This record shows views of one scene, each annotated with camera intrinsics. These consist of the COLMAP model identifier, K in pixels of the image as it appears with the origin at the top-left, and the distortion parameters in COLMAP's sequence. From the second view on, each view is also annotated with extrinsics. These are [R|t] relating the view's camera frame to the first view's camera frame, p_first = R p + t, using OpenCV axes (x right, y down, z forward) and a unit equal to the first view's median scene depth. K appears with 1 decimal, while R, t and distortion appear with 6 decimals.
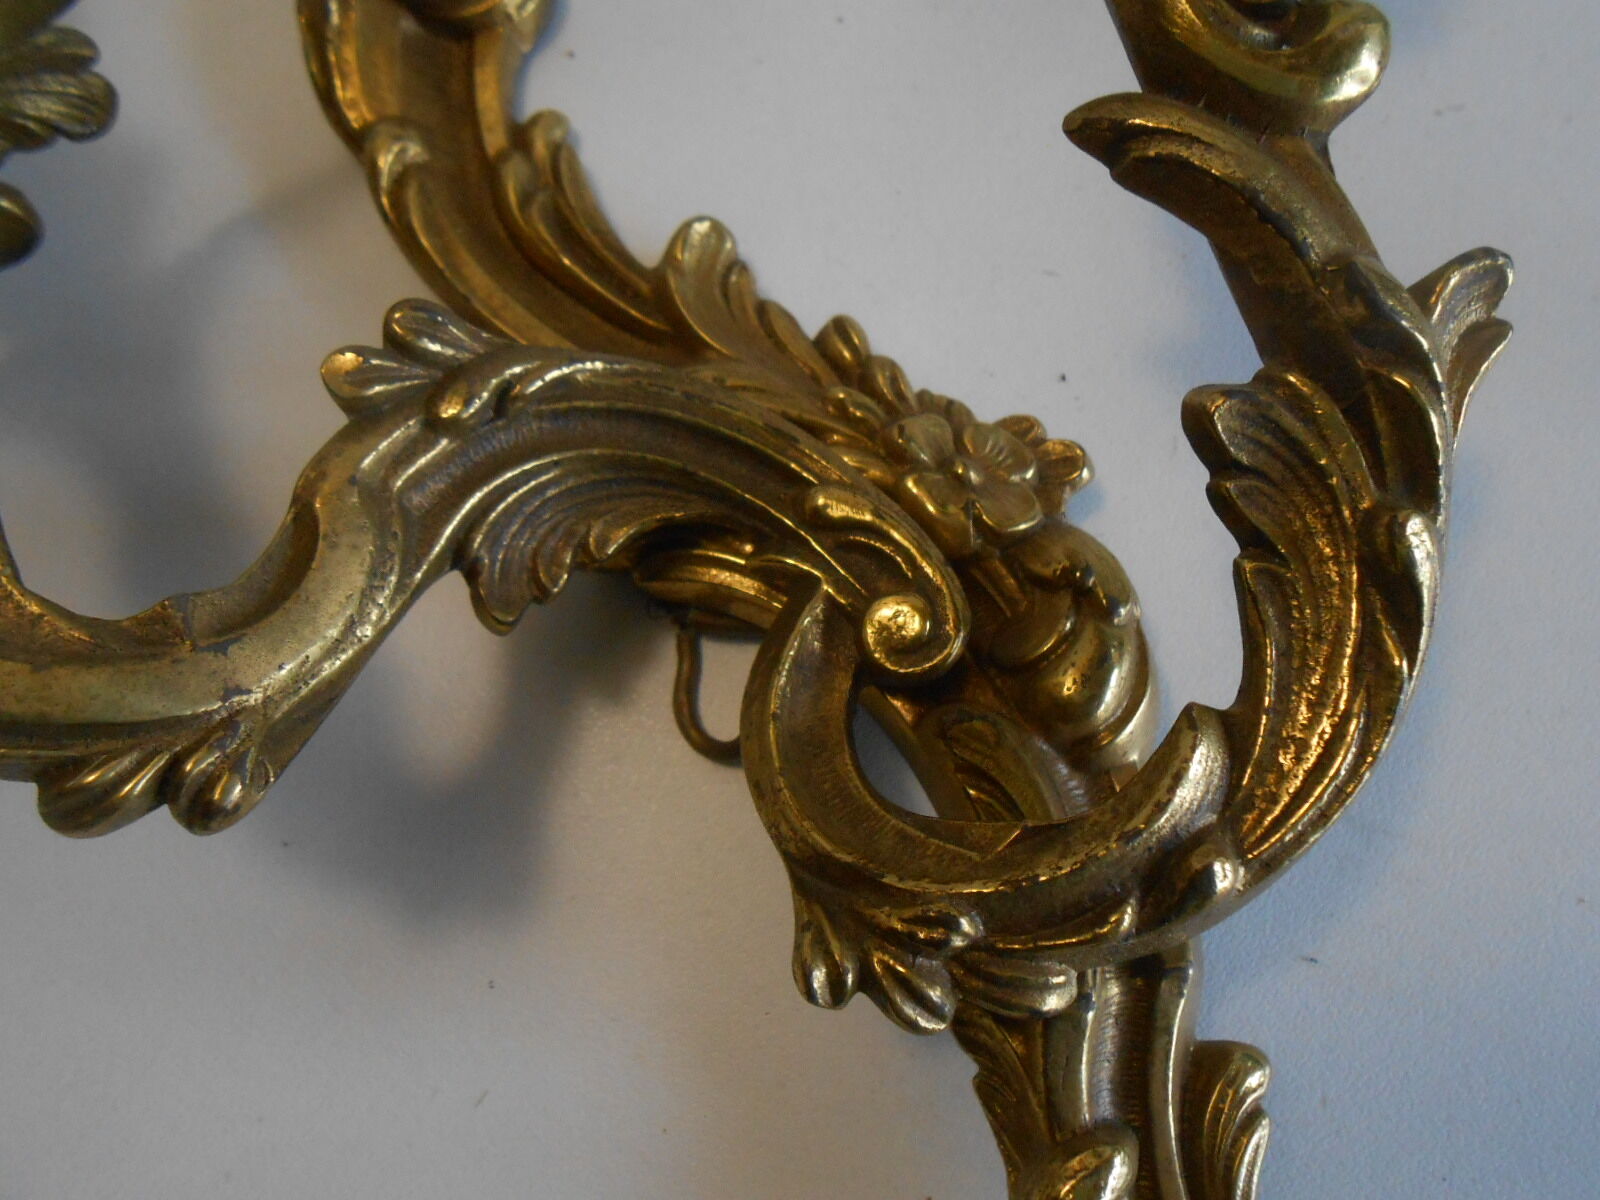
lens RADIAL K [[1240.4, 0, 800.0], [0, 1240.4, 600.0], [0, 0, 1]] dist [0.003961, 0.002476]
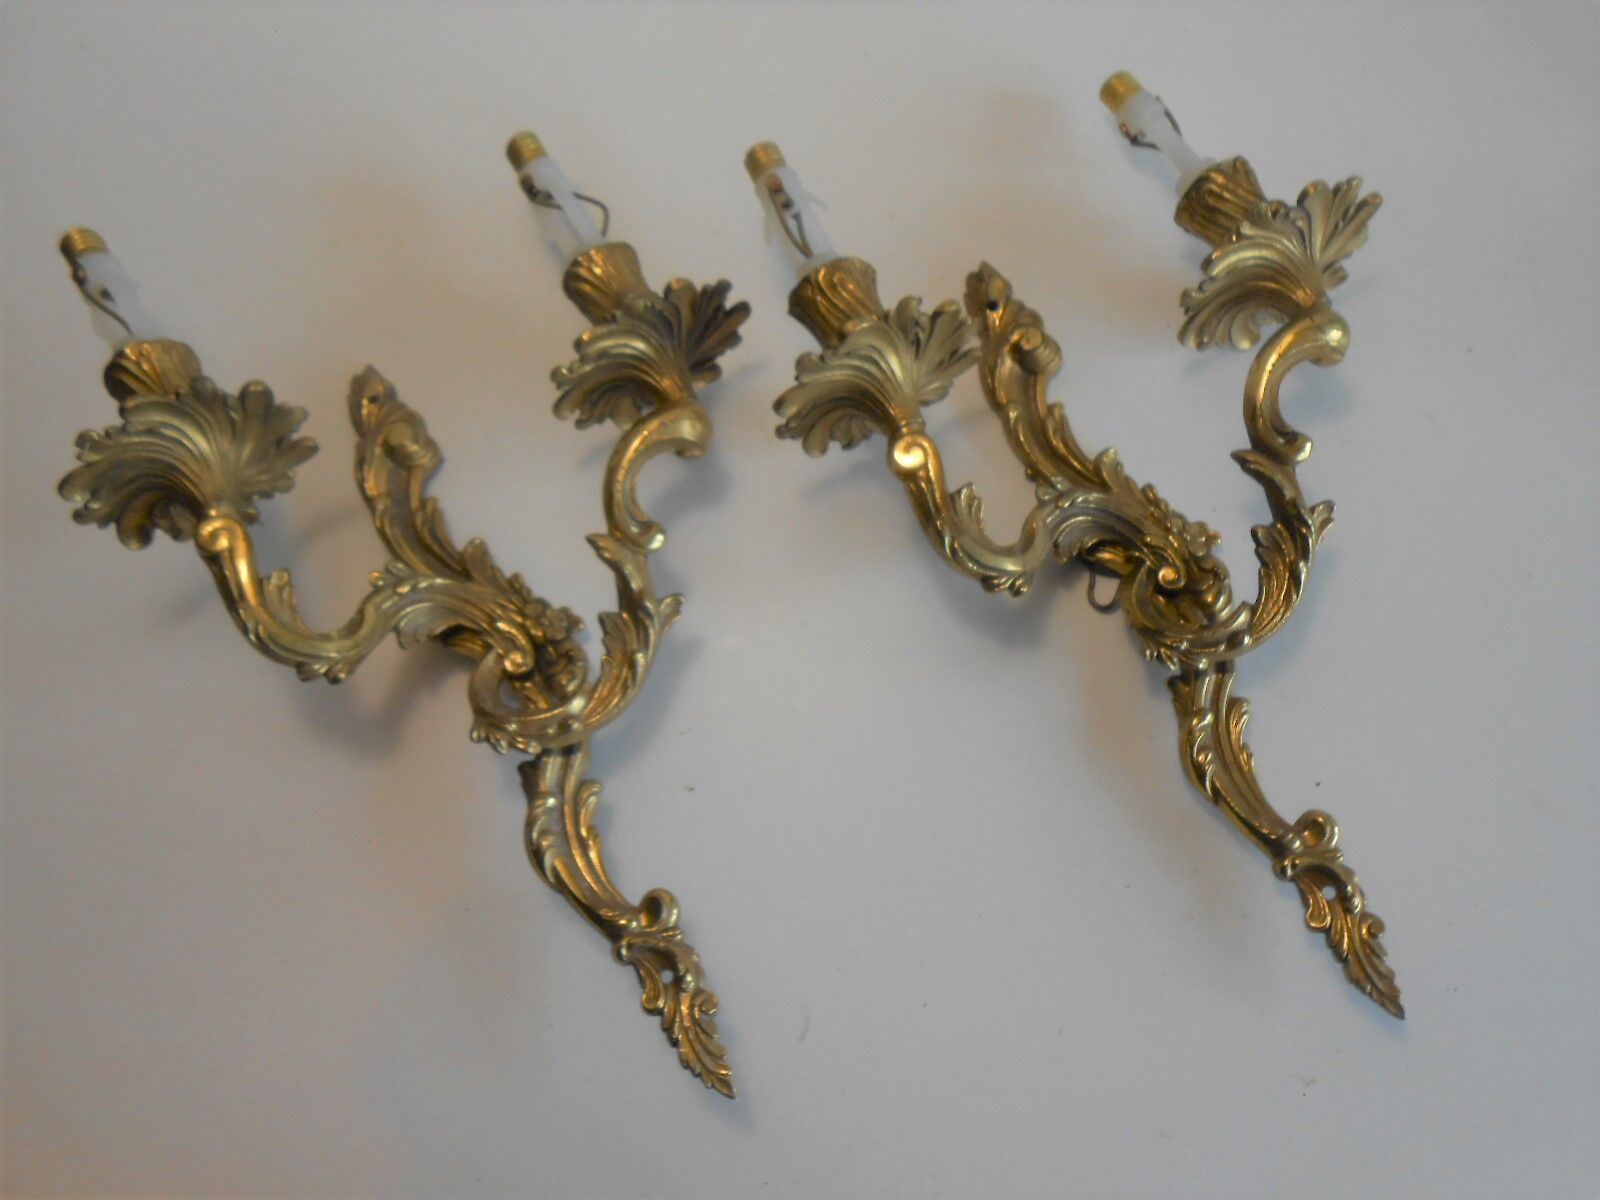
lens RADIAL K [[1219.1, 0, 800.0], [0, 1219.1, 600.0], [0, 0, 1]] dist [-0.054940, 0.051082]
pose [[0.990803, 0.132384, -0.027985, -0.917001], [-0.132648, 0.991133, -0.007768, 0.273021], [0.026708, 0.011408, 0.999578, -2.715284]]
